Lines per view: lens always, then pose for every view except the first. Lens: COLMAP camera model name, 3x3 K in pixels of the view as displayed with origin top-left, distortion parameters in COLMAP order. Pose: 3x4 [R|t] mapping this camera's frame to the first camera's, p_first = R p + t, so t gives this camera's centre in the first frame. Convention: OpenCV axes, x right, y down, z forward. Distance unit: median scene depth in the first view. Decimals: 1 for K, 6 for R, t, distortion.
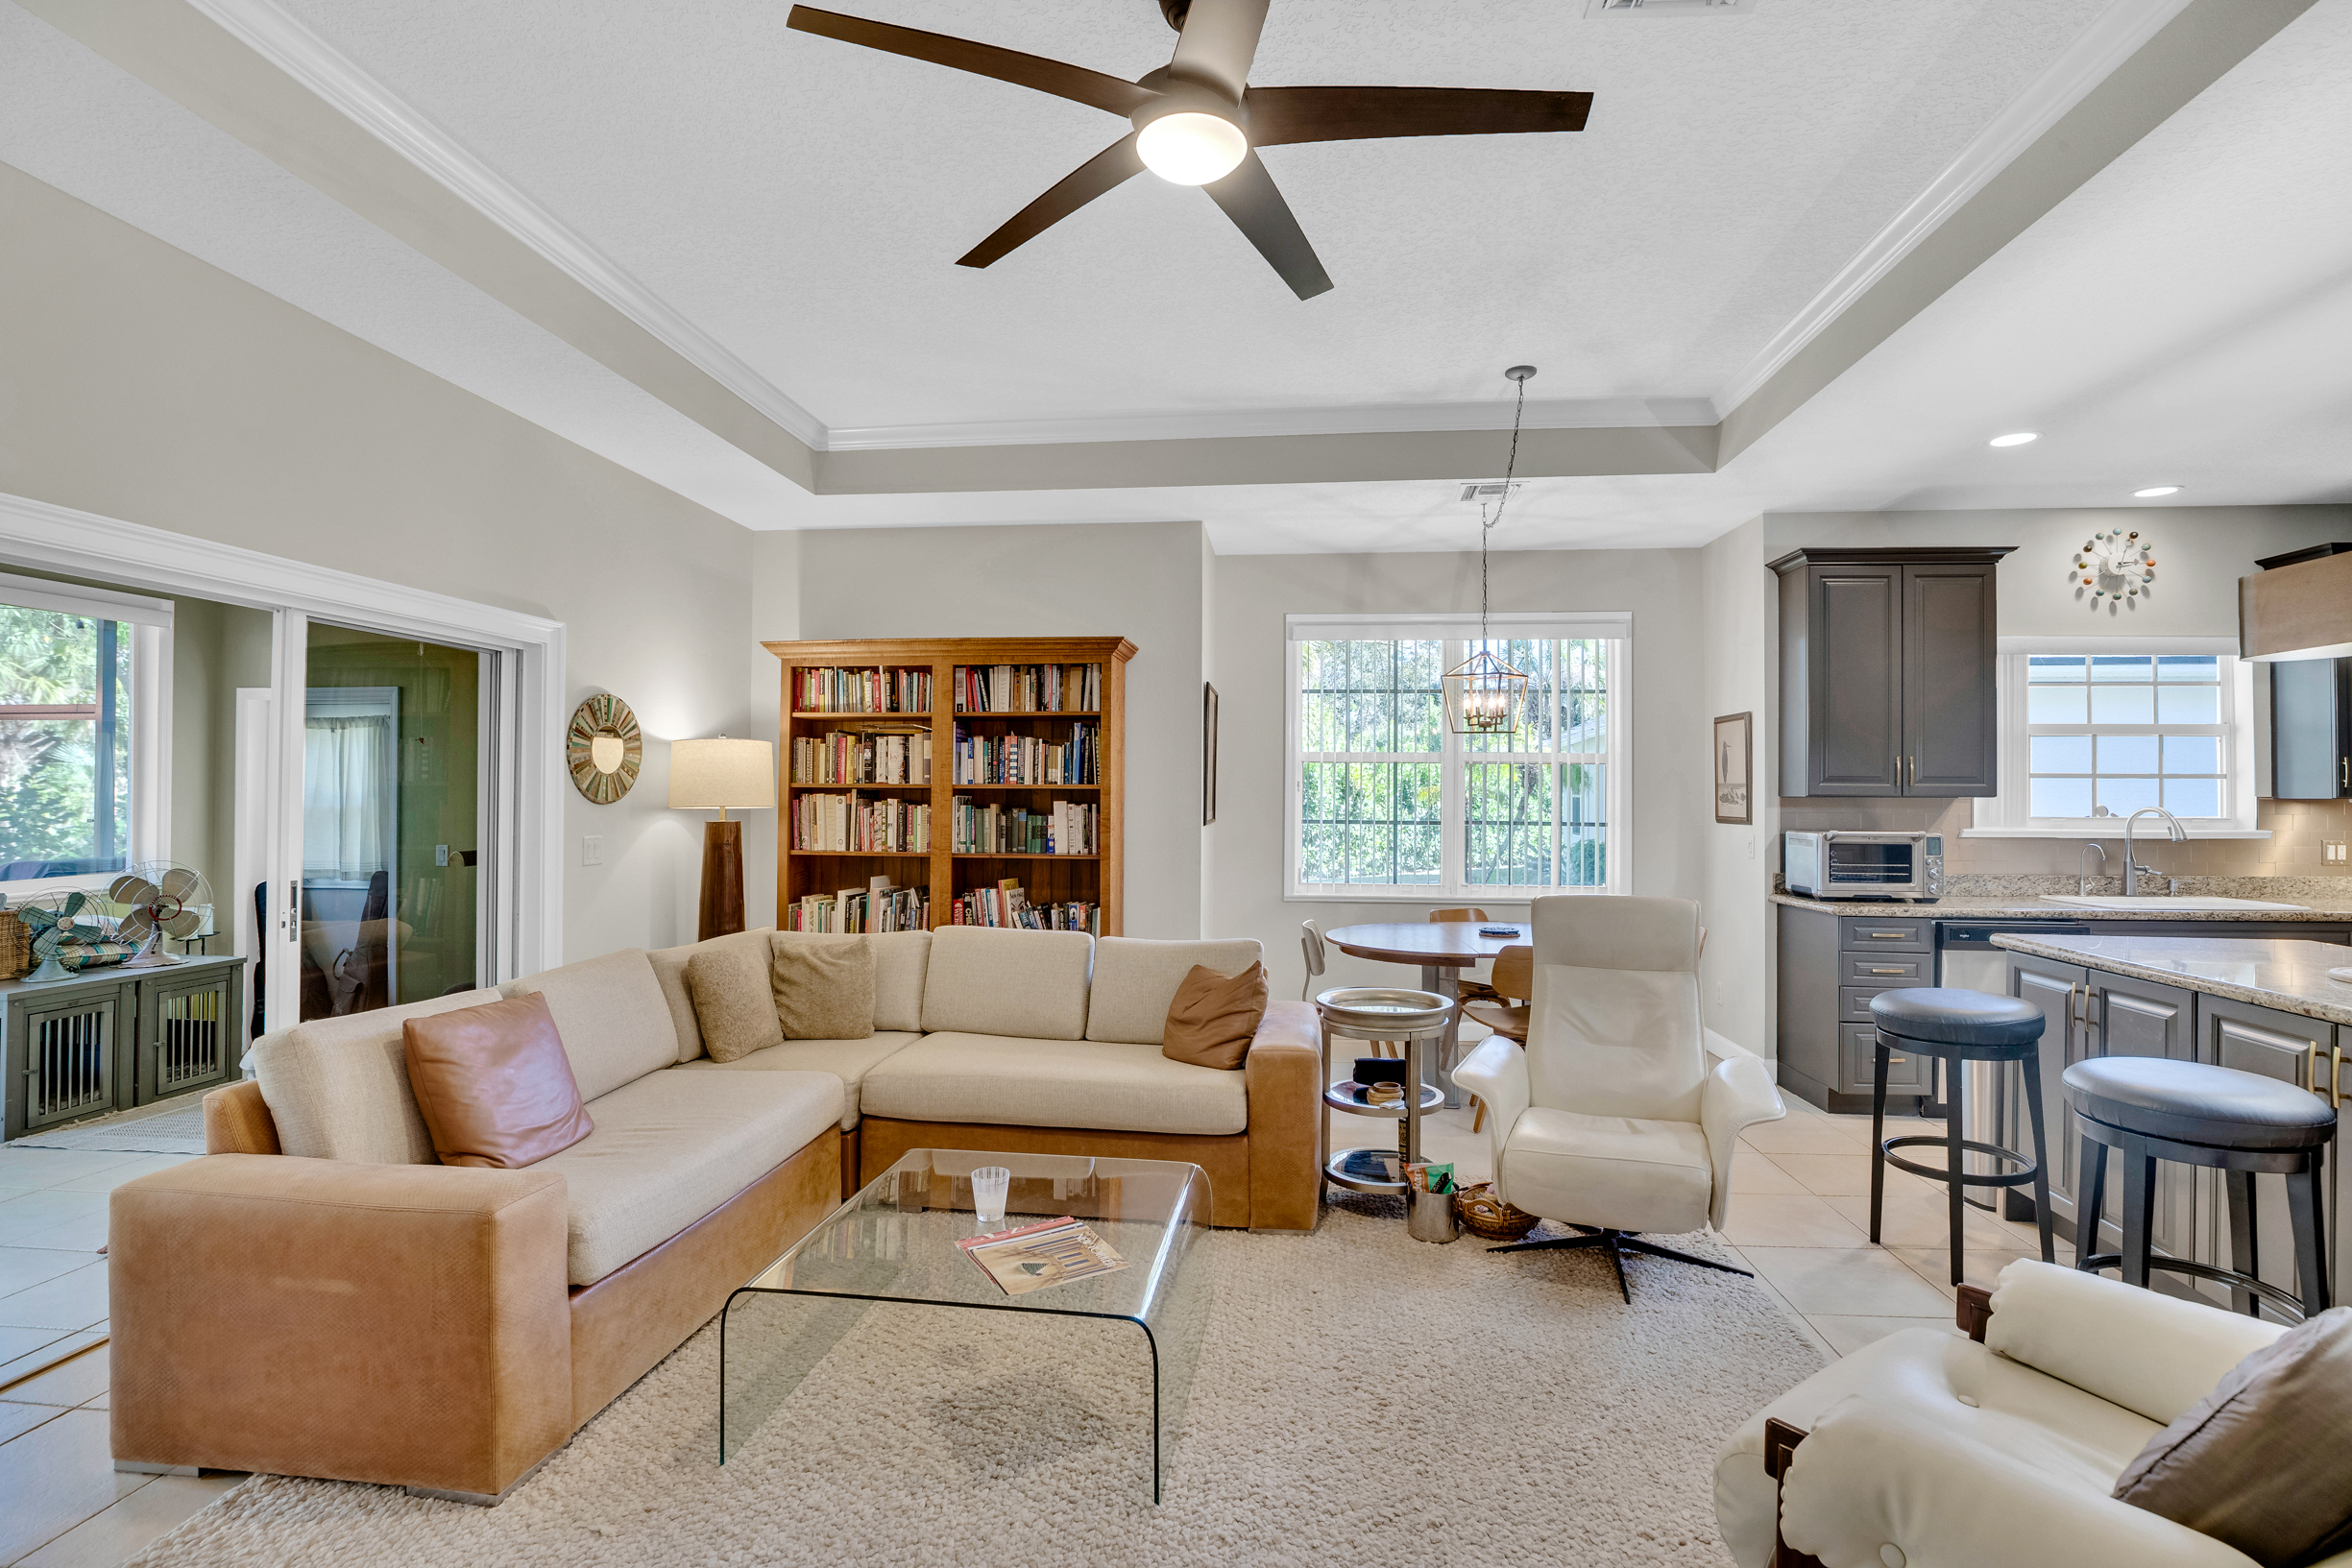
lens RADIAL K [[1081.9, 0, 1187.9], [0, 1081.9, 778.9], [0, 0, 1]] dist [-0.045360, 0.014413]
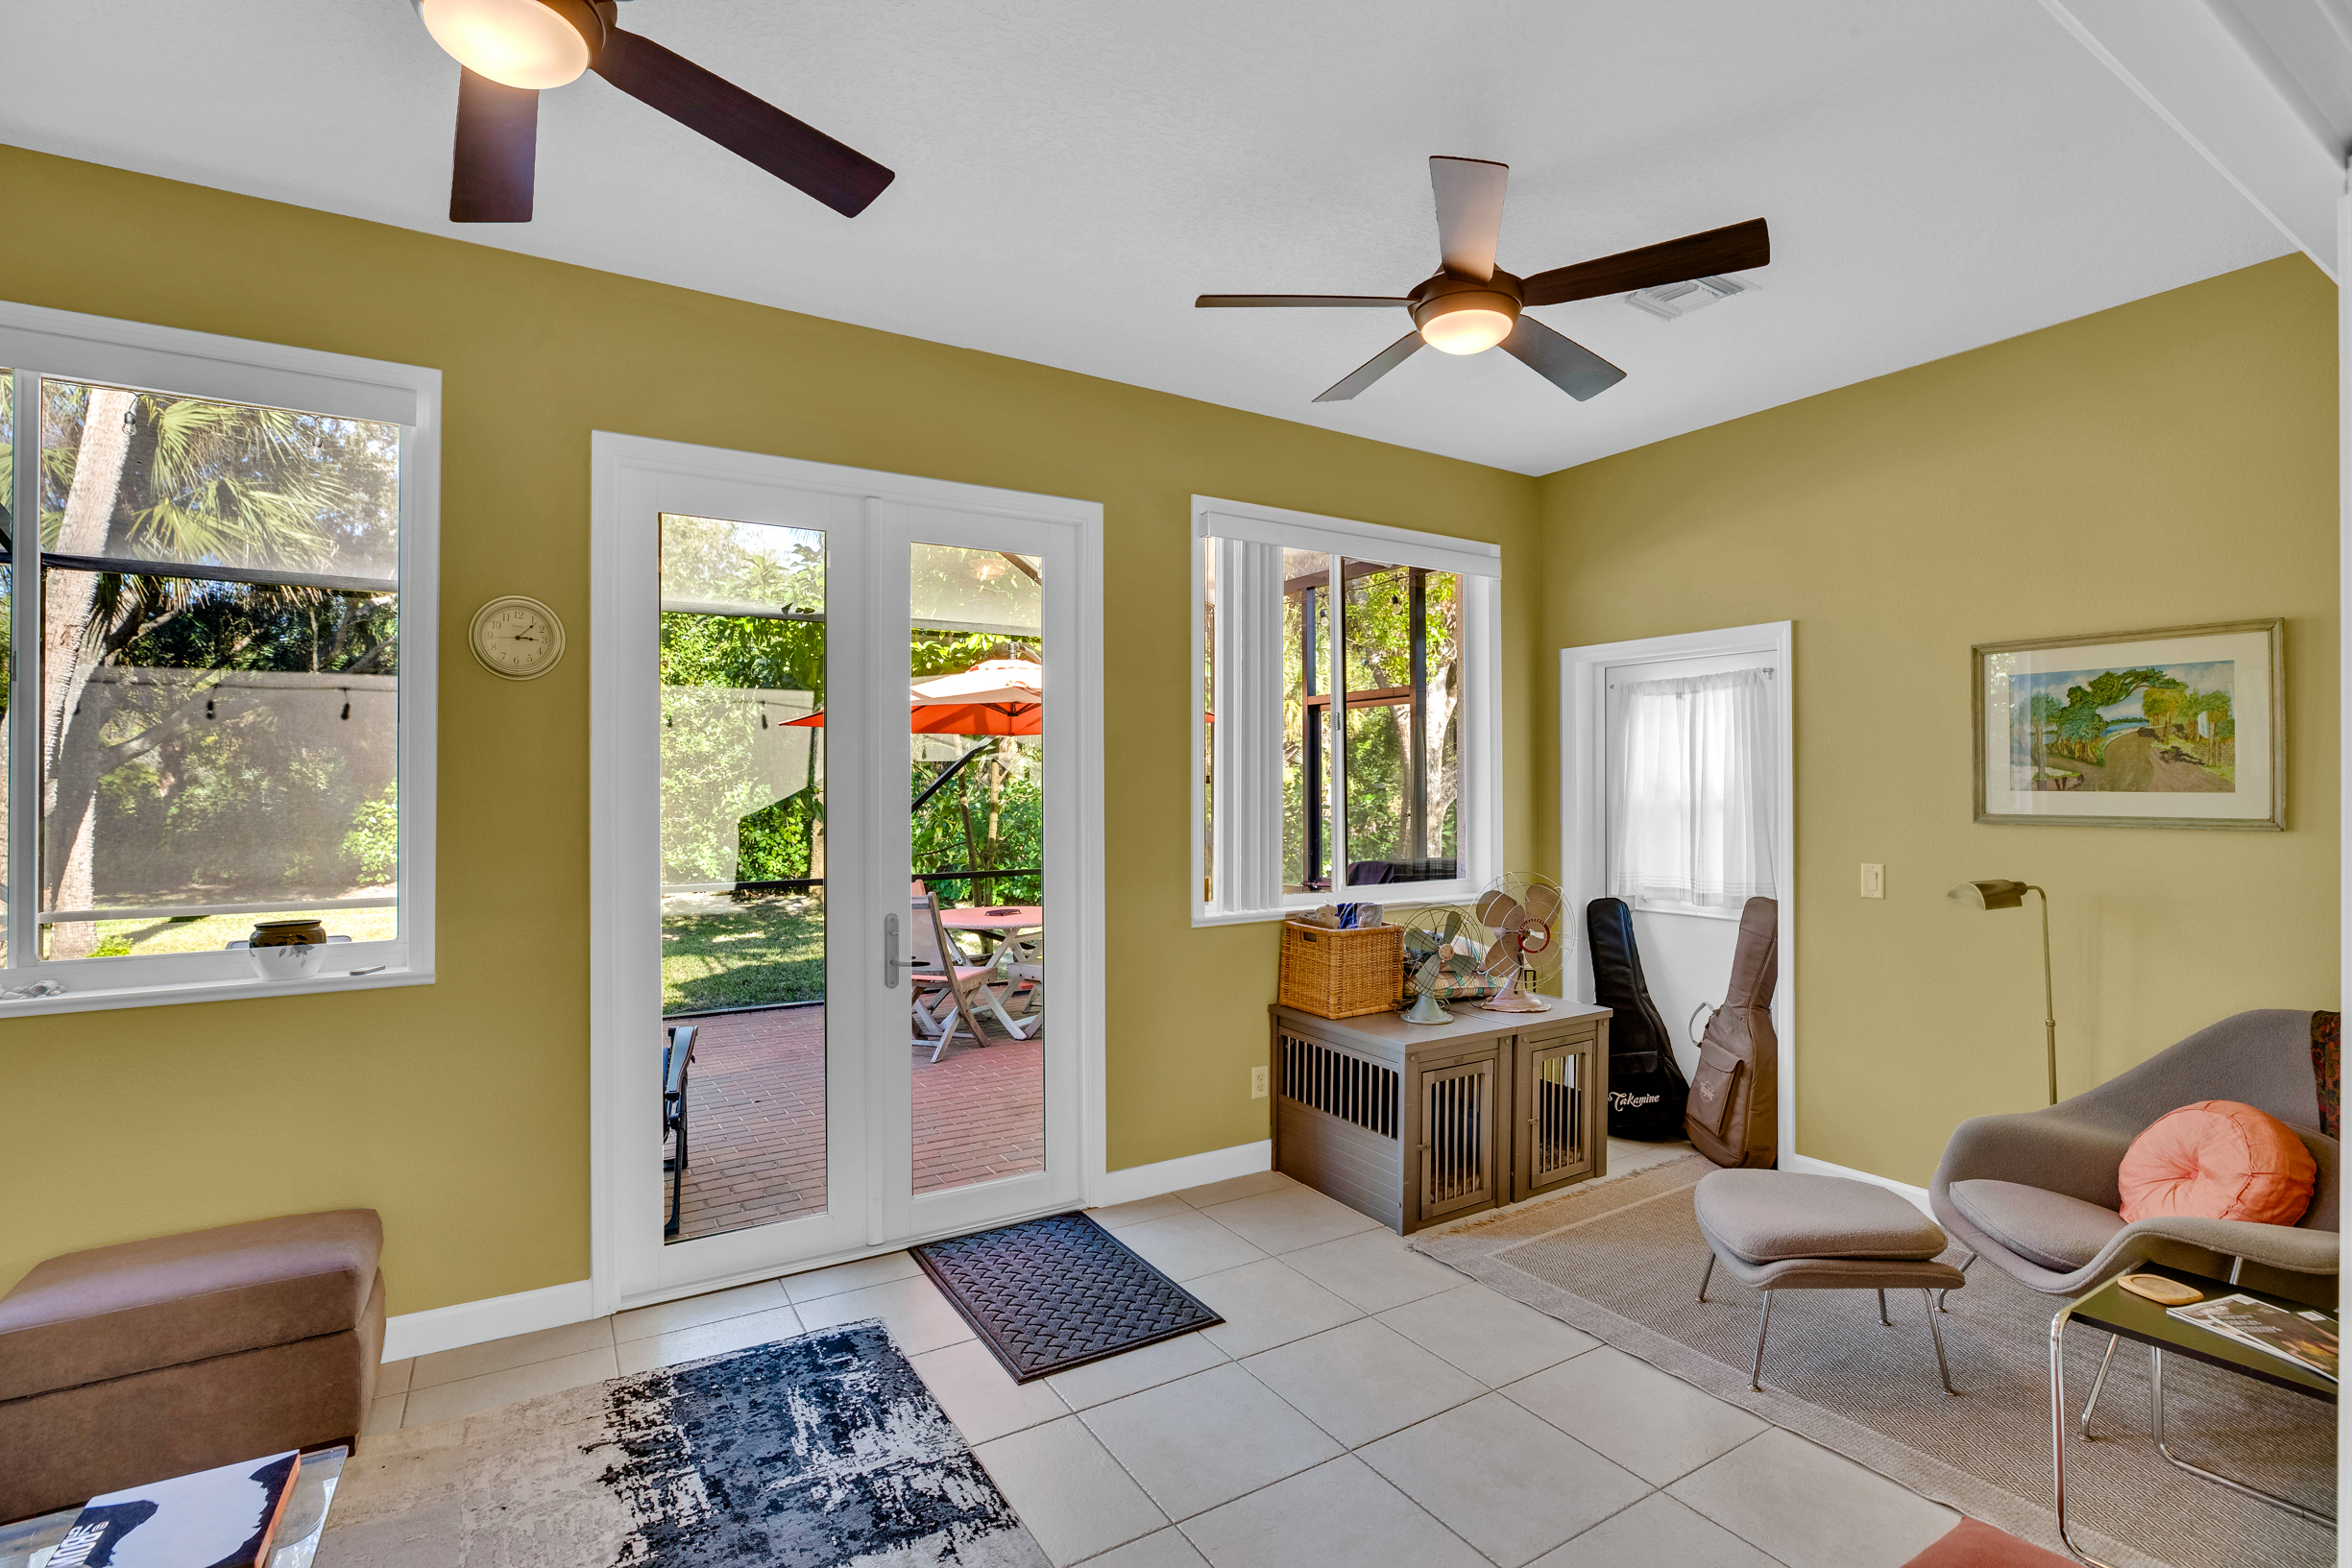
lens RADIAL K [[1081.9, 0, 1187.9], [0, 1081.9, 778.9], [0, 0, 1]] dist [-0.045360, 0.014413]
pose [[0.614666, -0.007907, -0.788748, -0.506371], [0.011083, 0.999938, -0.001388, 0.009085], [0.788710, -0.007889, 0.614715, 0.327638]]
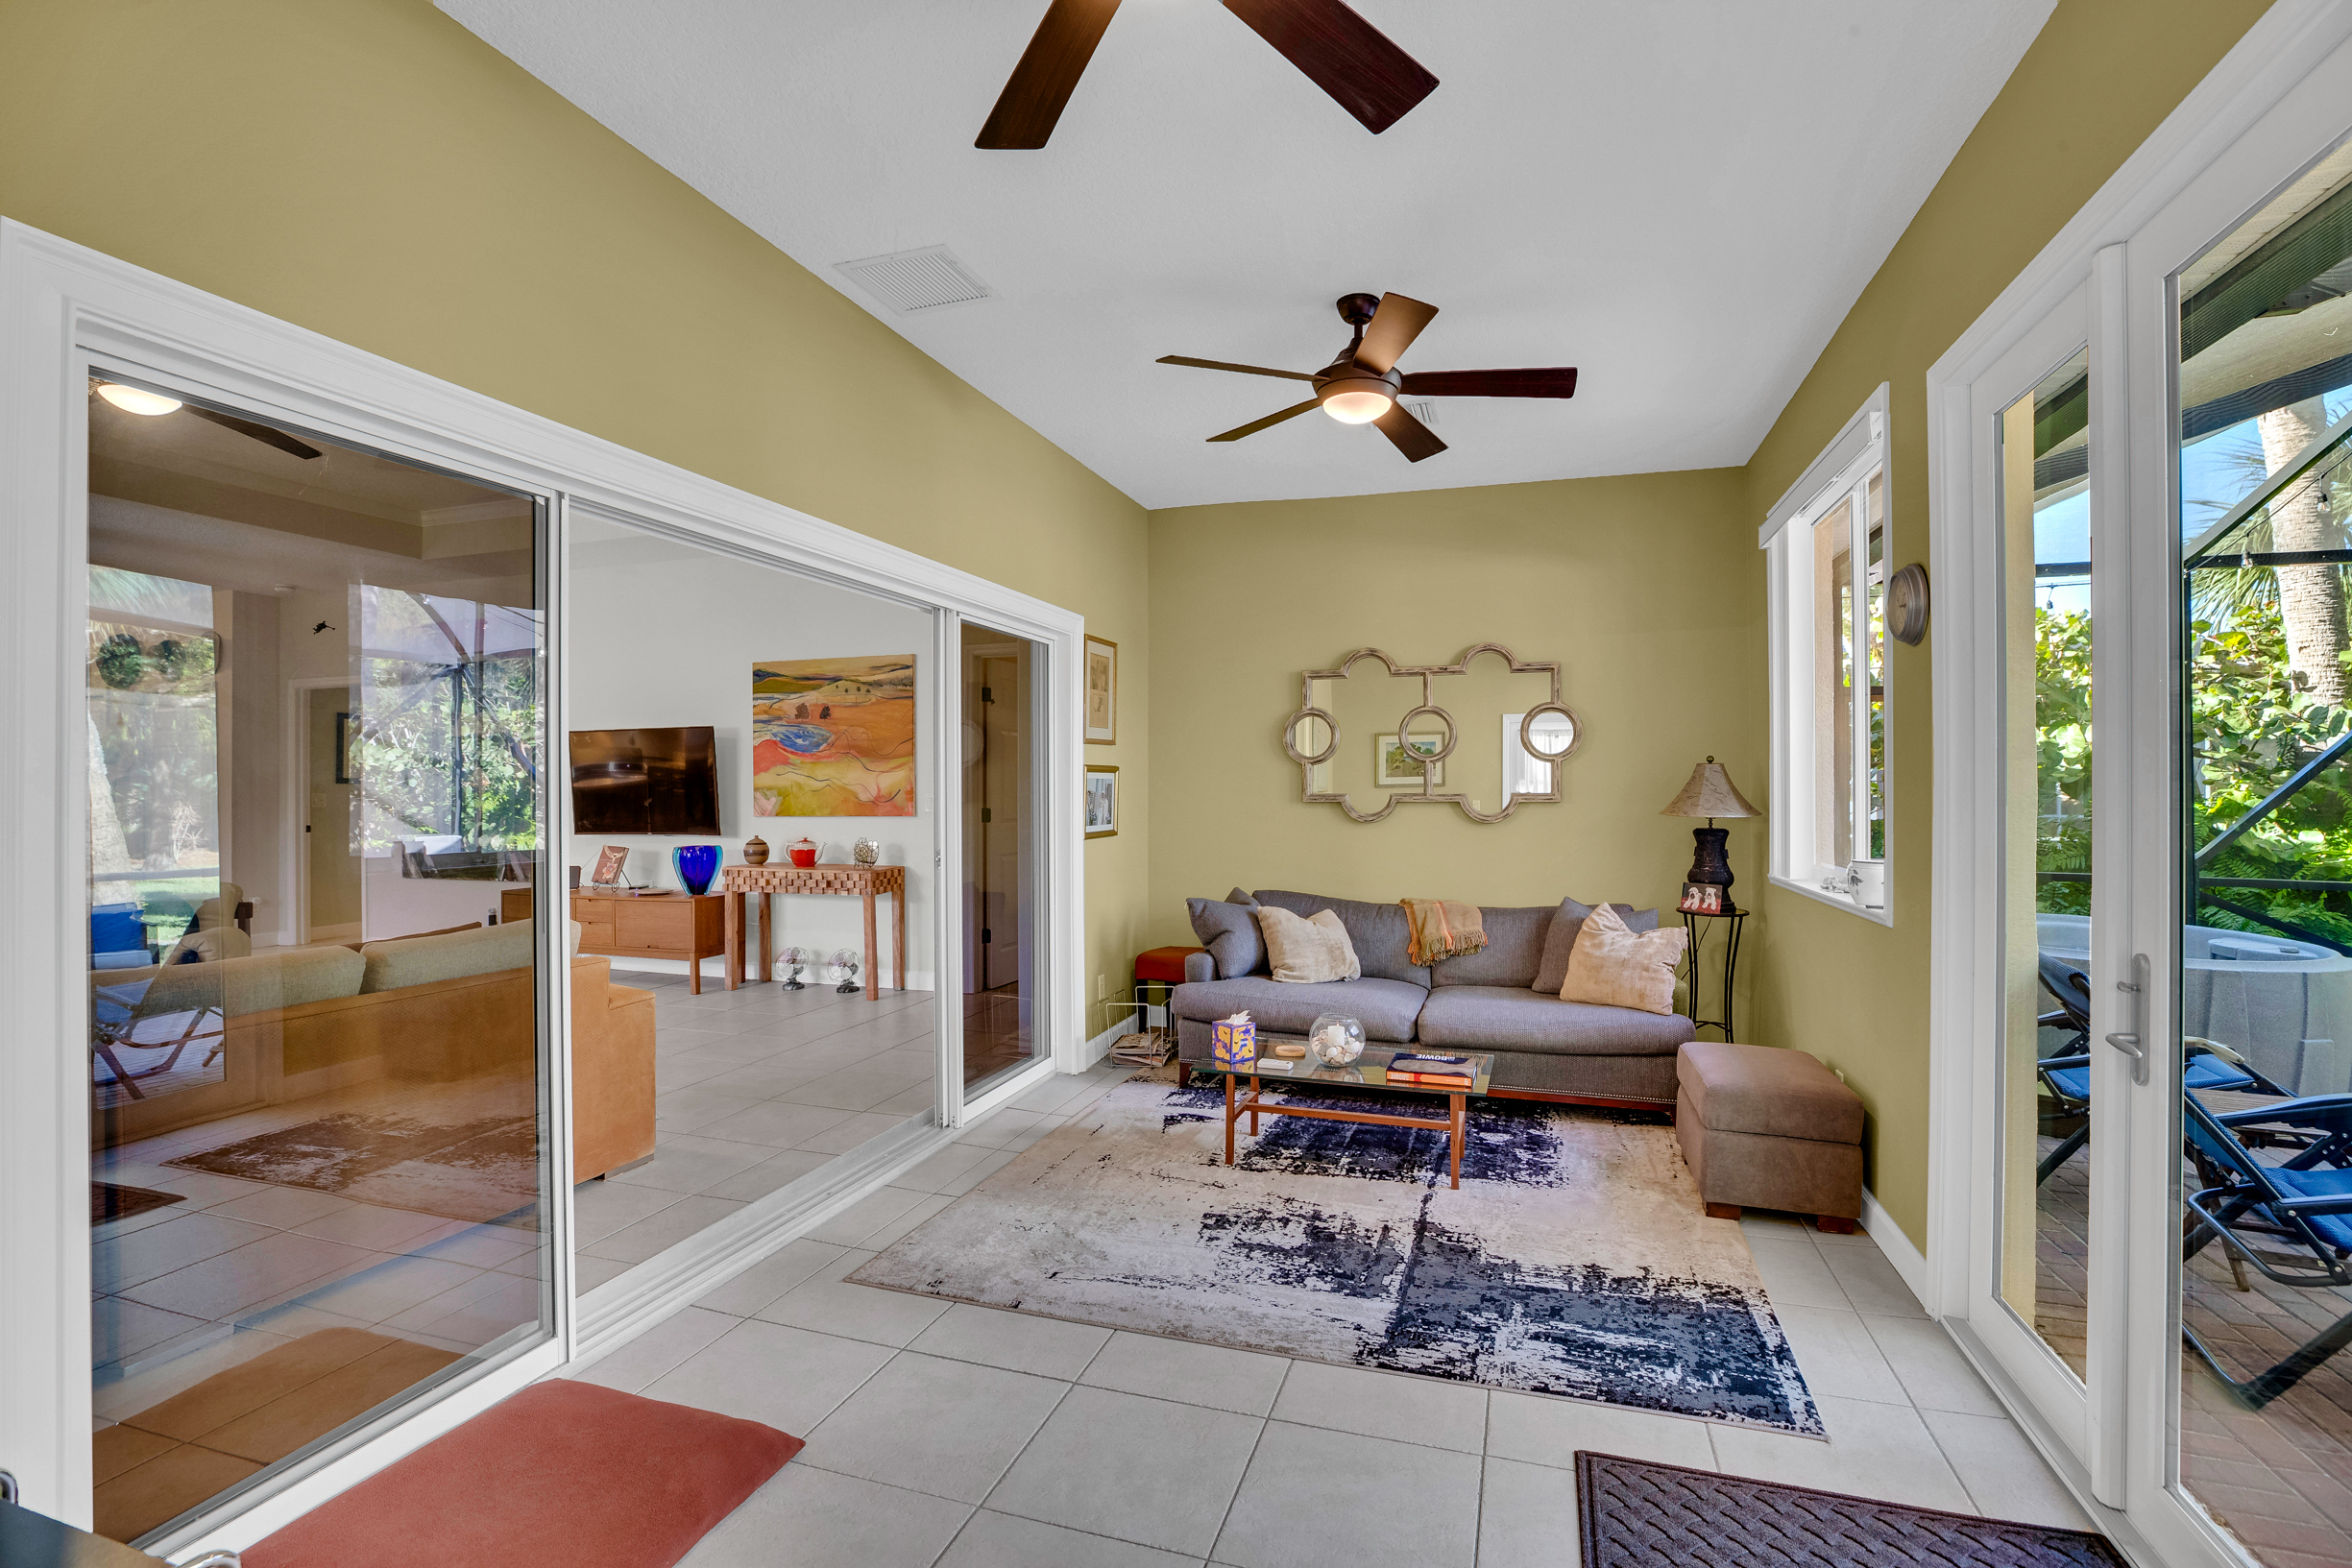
lens RADIAL K [[1081.9, 0, 1187.9], [0, 1081.9, 778.9], [0, 0, 1]] dist [-0.045360, 0.014413]
pose [[-0.980087, 0.002494, 0.198554, -0.878834], [-0.001467, 0.999803, -0.019796, 0.035259], [-0.198564, -0.019693, -0.979890, 0.999832]]
